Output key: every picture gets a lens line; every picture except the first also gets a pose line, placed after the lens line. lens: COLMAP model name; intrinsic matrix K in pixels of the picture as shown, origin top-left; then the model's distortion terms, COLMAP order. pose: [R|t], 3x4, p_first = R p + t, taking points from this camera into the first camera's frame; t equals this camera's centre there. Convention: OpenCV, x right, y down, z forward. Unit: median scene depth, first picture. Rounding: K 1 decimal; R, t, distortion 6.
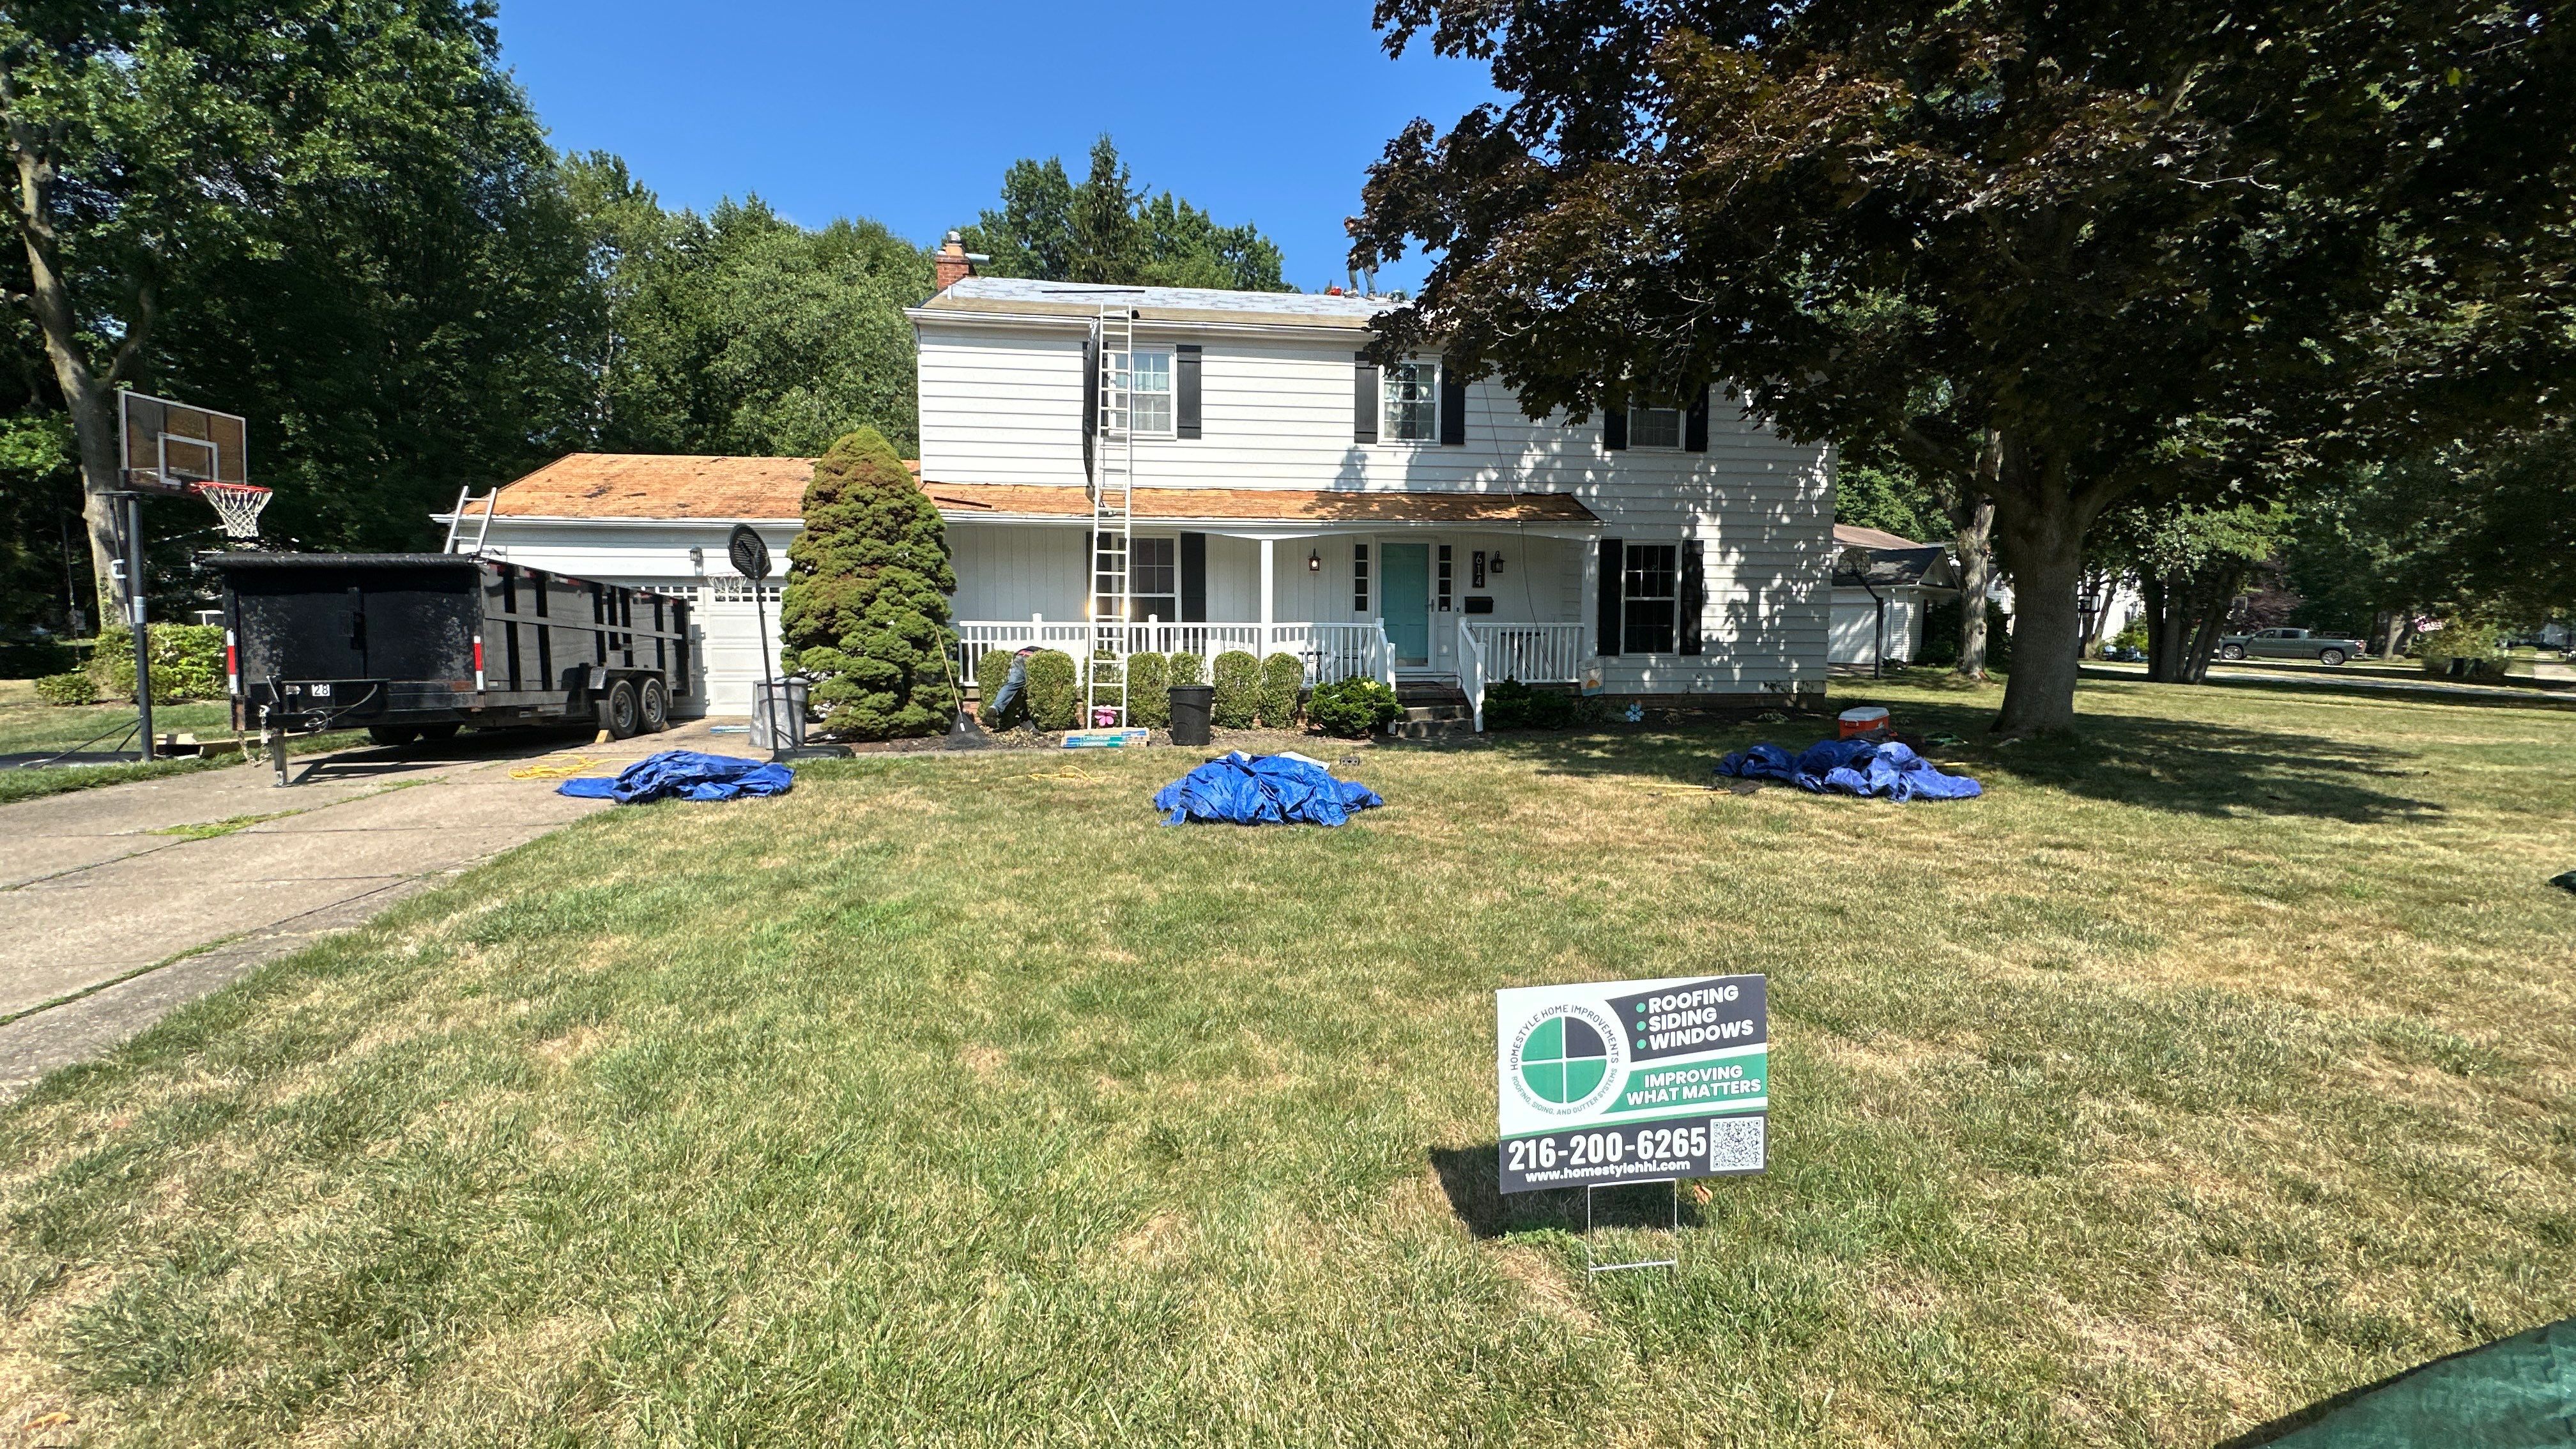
lens RADIAL K [[1045.9, 0, 1288.0], [0, 1045.9, 724.5], [0, 0, 1]] dist [0.000591, 0.000207]
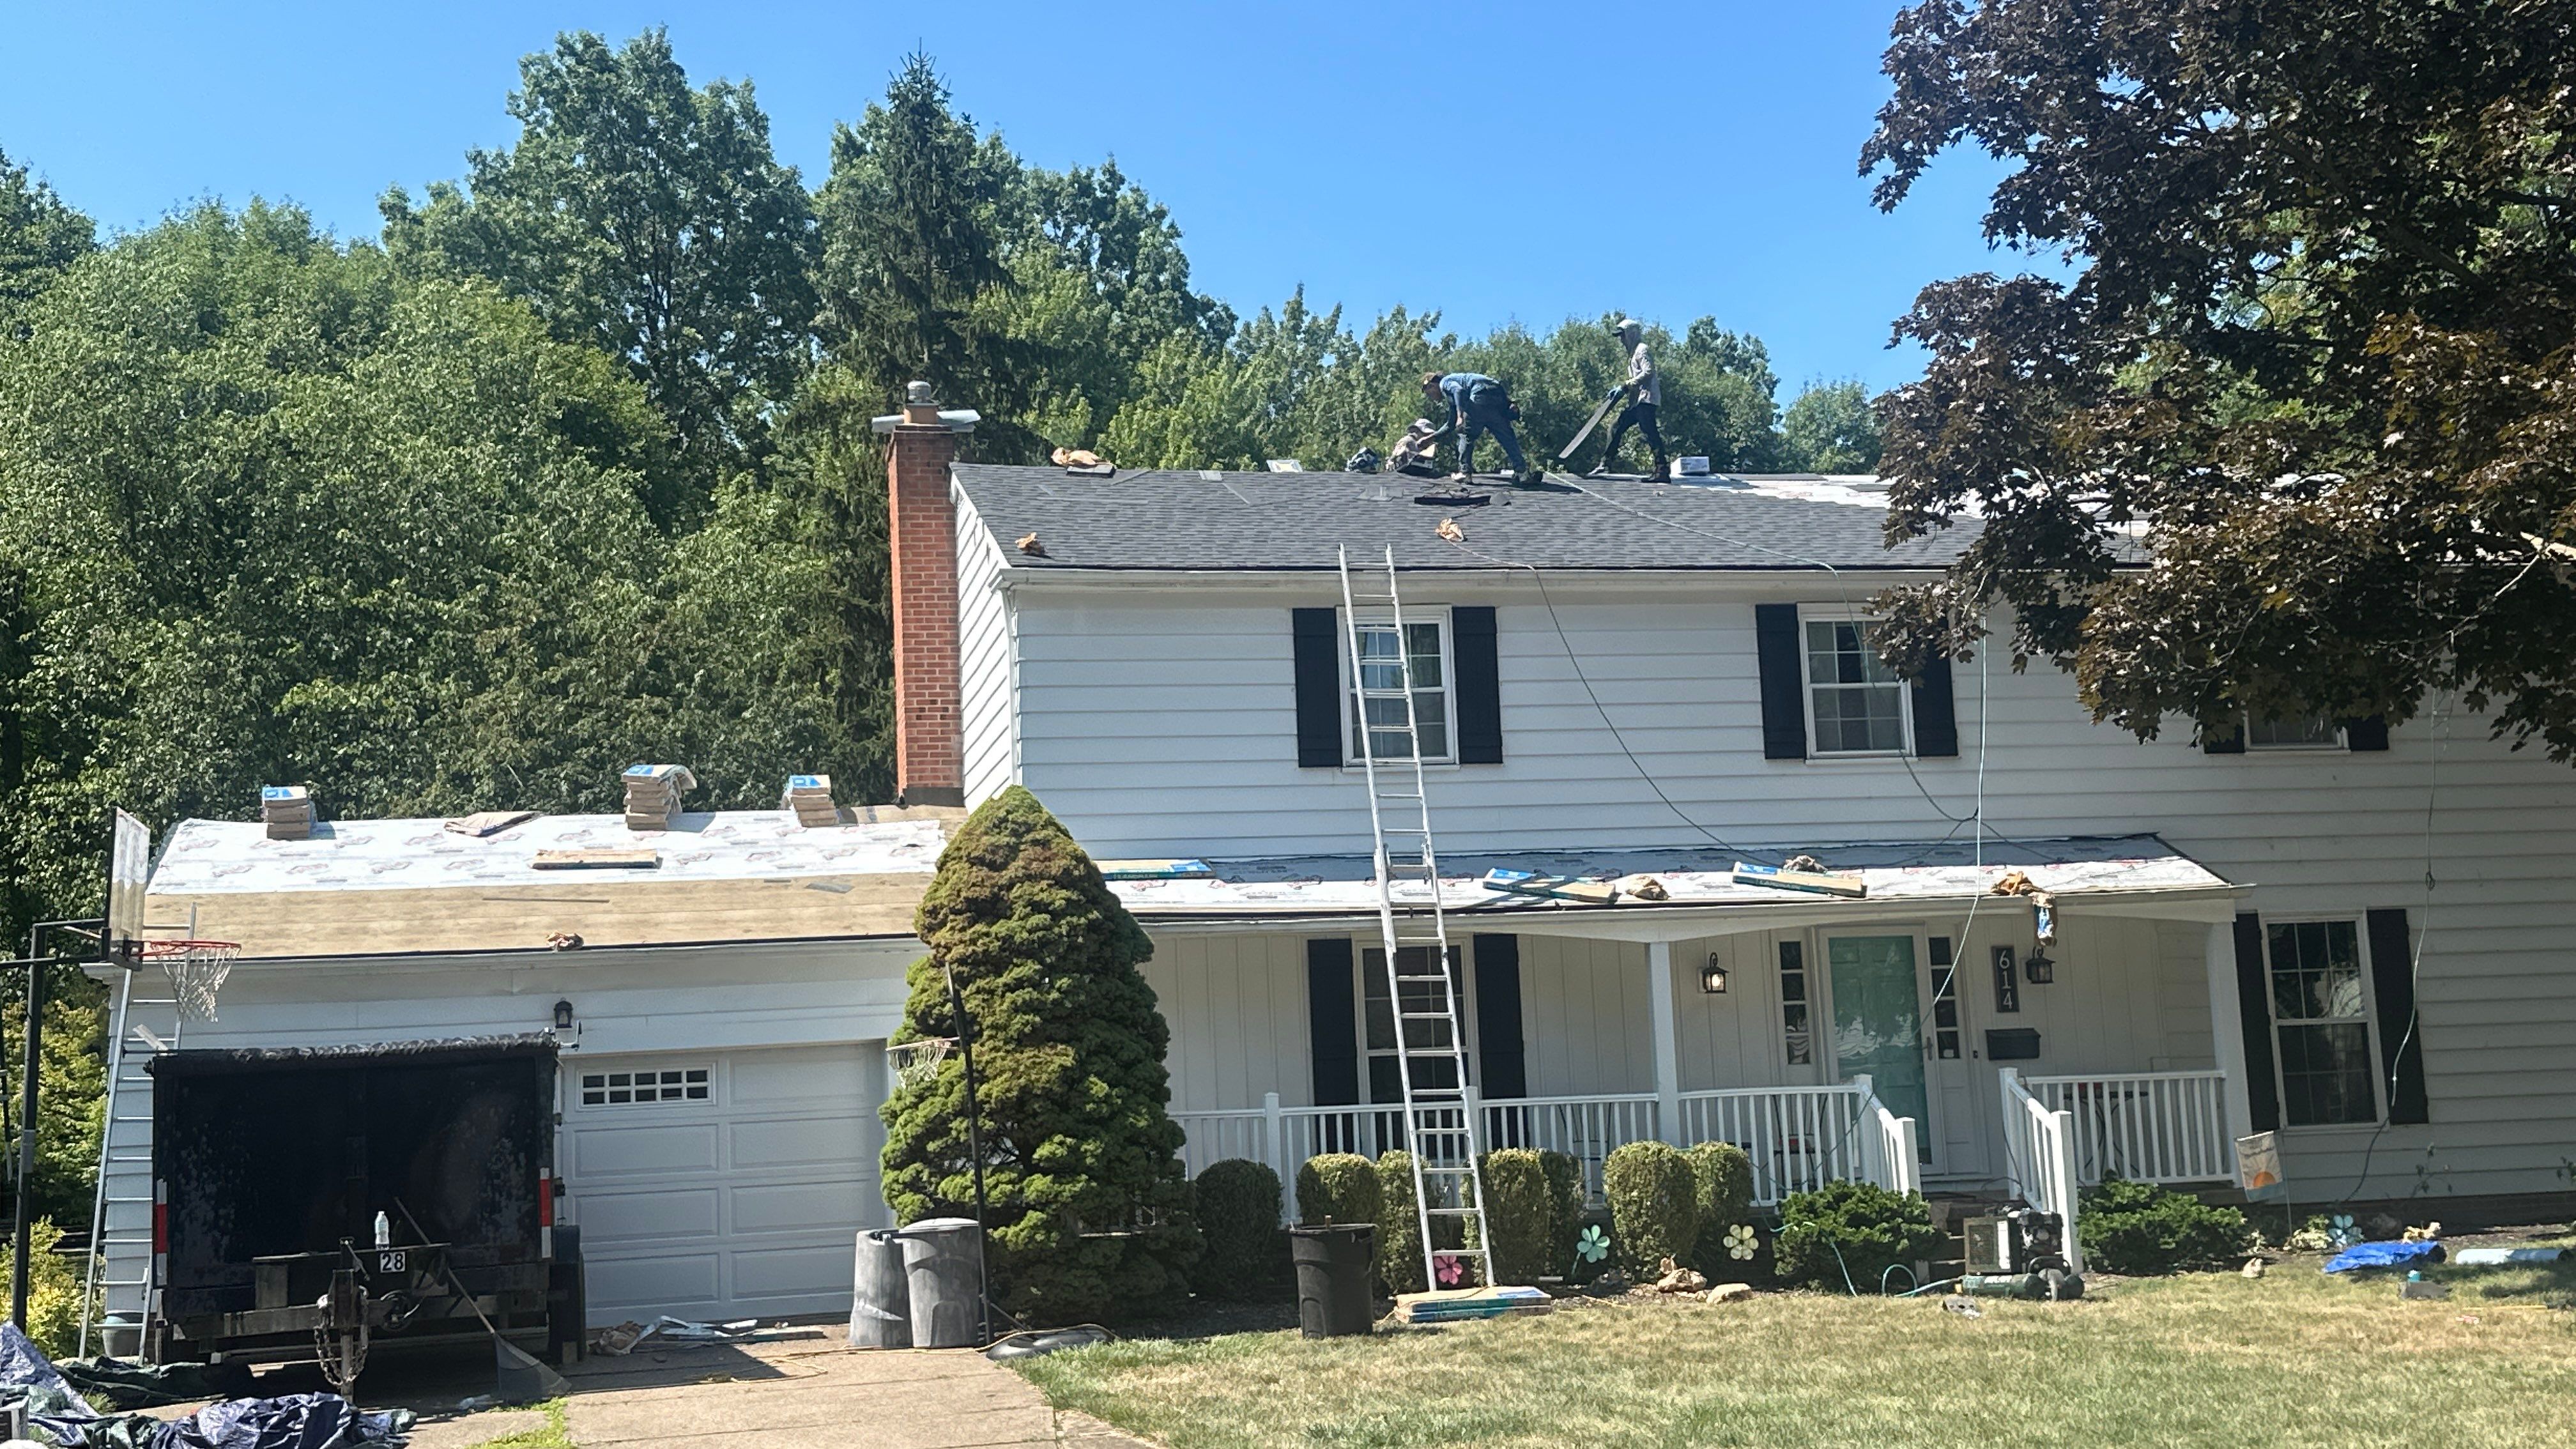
lens RADIAL K [[2953.6, 0, 1288.0], [0, 2953.6, 724.5], [0, 0, 1]] dist [0.090848, 0.003452]
pose [[0.995764, -0.034167, 0.085364, -0.330949], [0.052429, 0.973665, -0.221874, 0.048182], [-0.075536, 0.225410, 0.971331, -0.523842]]
